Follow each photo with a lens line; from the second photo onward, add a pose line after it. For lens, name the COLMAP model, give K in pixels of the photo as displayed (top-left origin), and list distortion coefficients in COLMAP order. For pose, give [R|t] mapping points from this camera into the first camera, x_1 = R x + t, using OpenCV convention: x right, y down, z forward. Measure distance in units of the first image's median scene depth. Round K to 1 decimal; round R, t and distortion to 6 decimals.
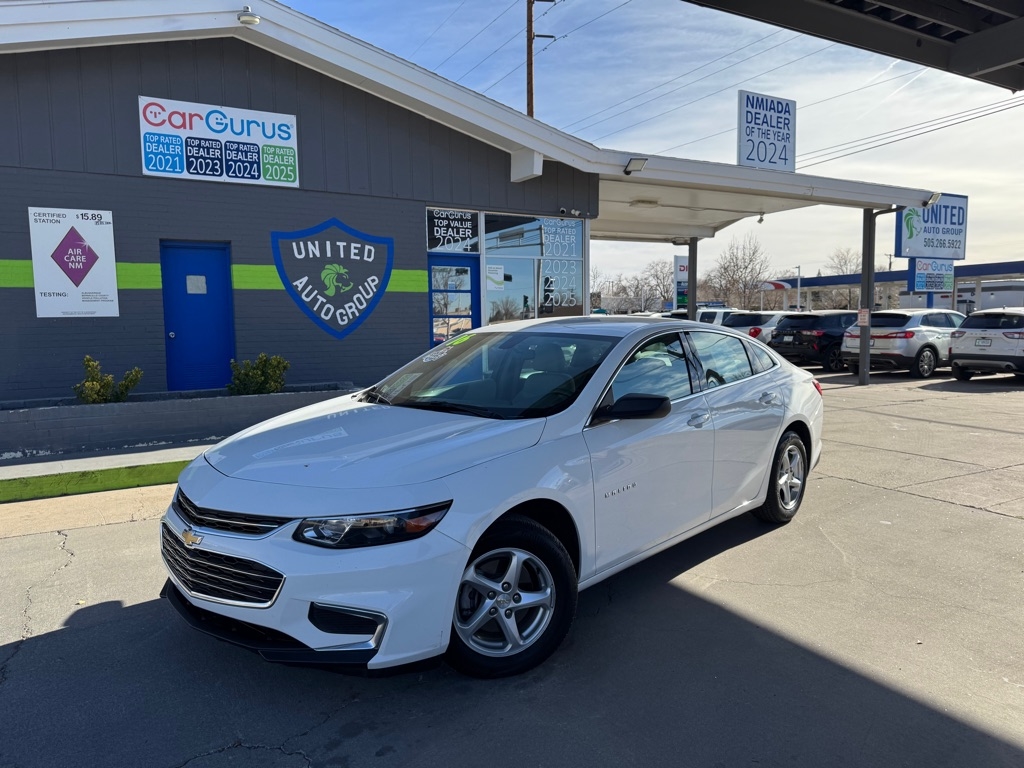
lens RADIAL K [[704.9, 0, 515.3], [0, 704.9, 393.2], [0, 0, 1]] dist [0.044215, -0.058473]
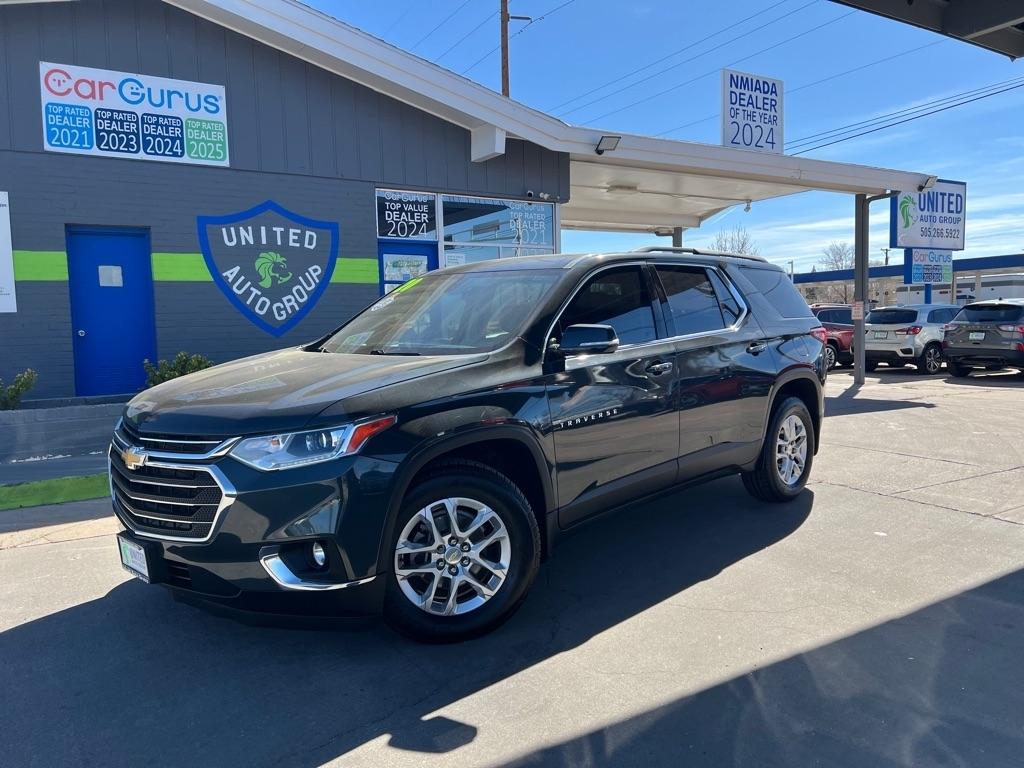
lens RADIAL K [[752.0, 0, 524.4], [0, 752.0, 383.5], [0, 0, 1]] dist [0.023680, -0.020269]
pose [[0.999330, -0.011799, 0.034659, 0.028886], [0.012507, 0.999716, -0.020275, 0.005935], [-0.034410, 0.020695, 0.999193, 0.045943]]
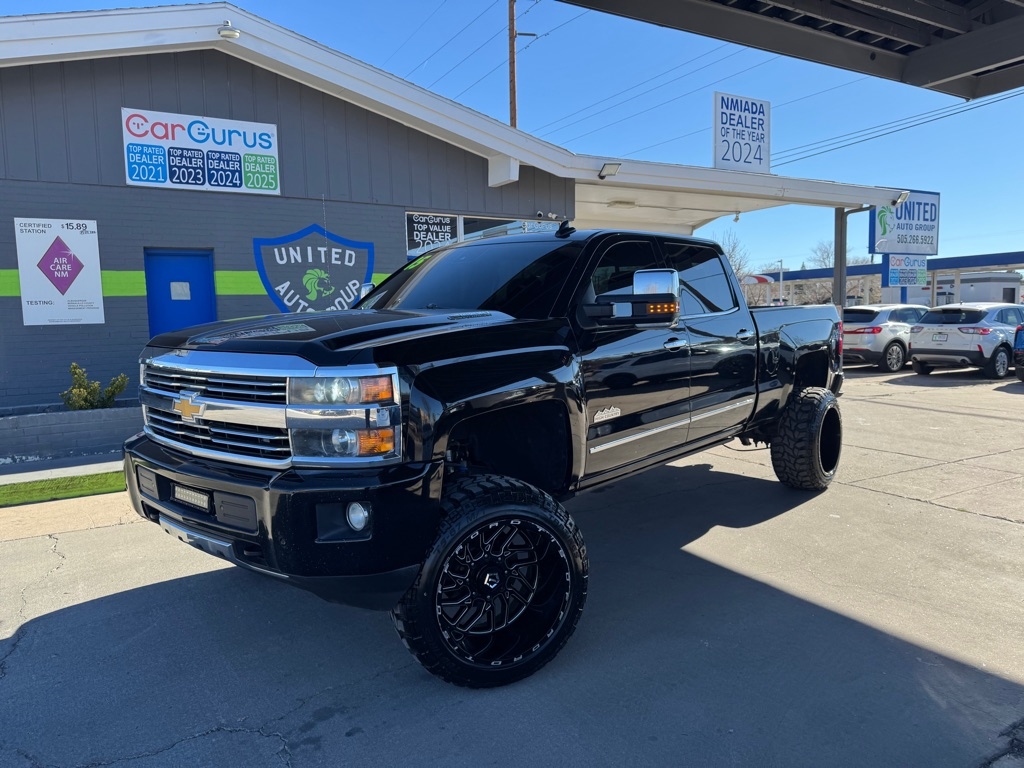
lens RADIAL K [[704.9, 0, 514.6], [0, 704.9, 387.4], [0, 0, 1]] dist [0.044215, -0.058473]
pose [[0.999821, -0.010458, 0.015757, 0.014131], [0.010464, 0.999945, -0.000287, -0.007998], [-0.015754, 0.000451, 0.999876, -0.029115]]
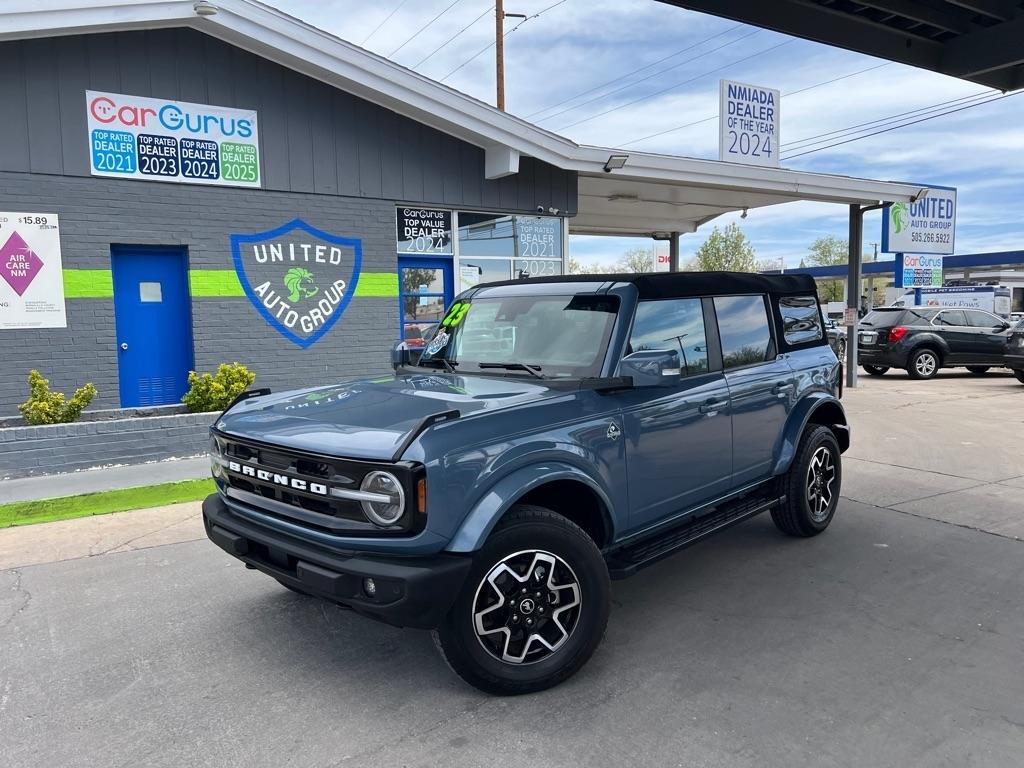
lens RADIAL K [[752.0, 0, 513.5], [0, 752.0, 388.7], [0, 0, 1]] dist [0.023680, -0.020269]
pose [[0.999272, -0.008042, 0.037284, -0.009588], [0.008124, 0.999965, -0.002053, -0.018335], [-0.037266, 0.002354, 0.999303, -0.009601]]
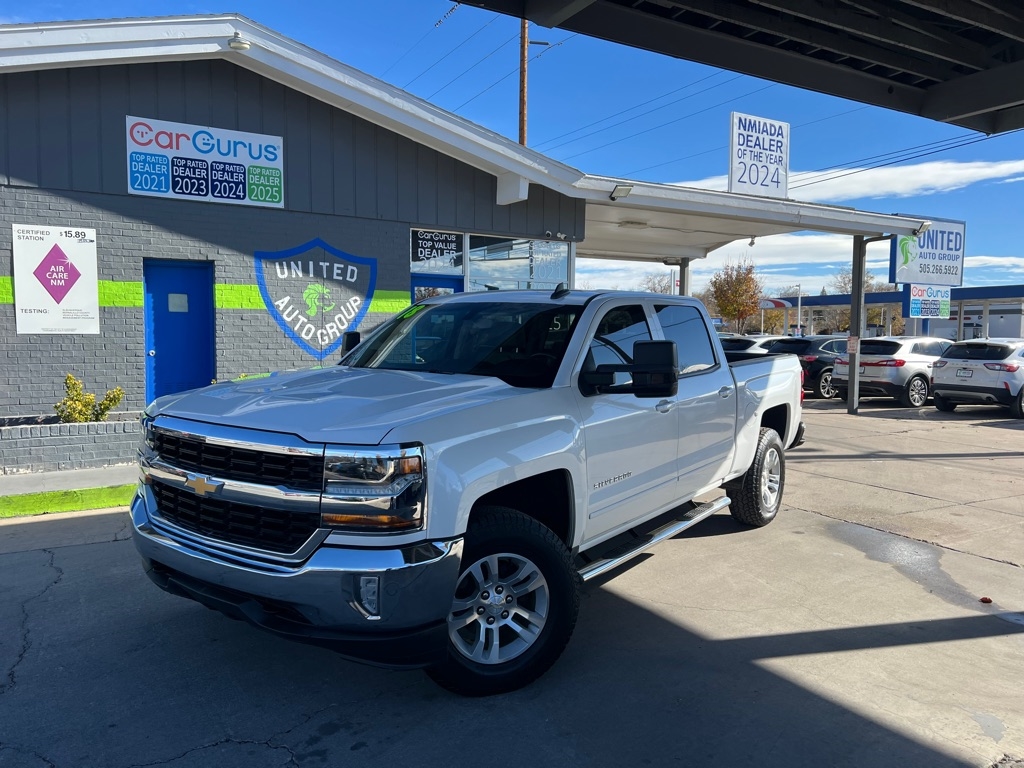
lens RADIAL K [[752.0, 0, 515.6], [0, 752.0, 389.5], [0, 0, 1]] dist [0.023680, -0.020269]
pose [[0.999637, 0.021053, 0.016828, 0.009650], [-0.020596, 0.999427, -0.026877, -0.011844], [-0.017384, 0.026521, 0.999497, -0.062183]]
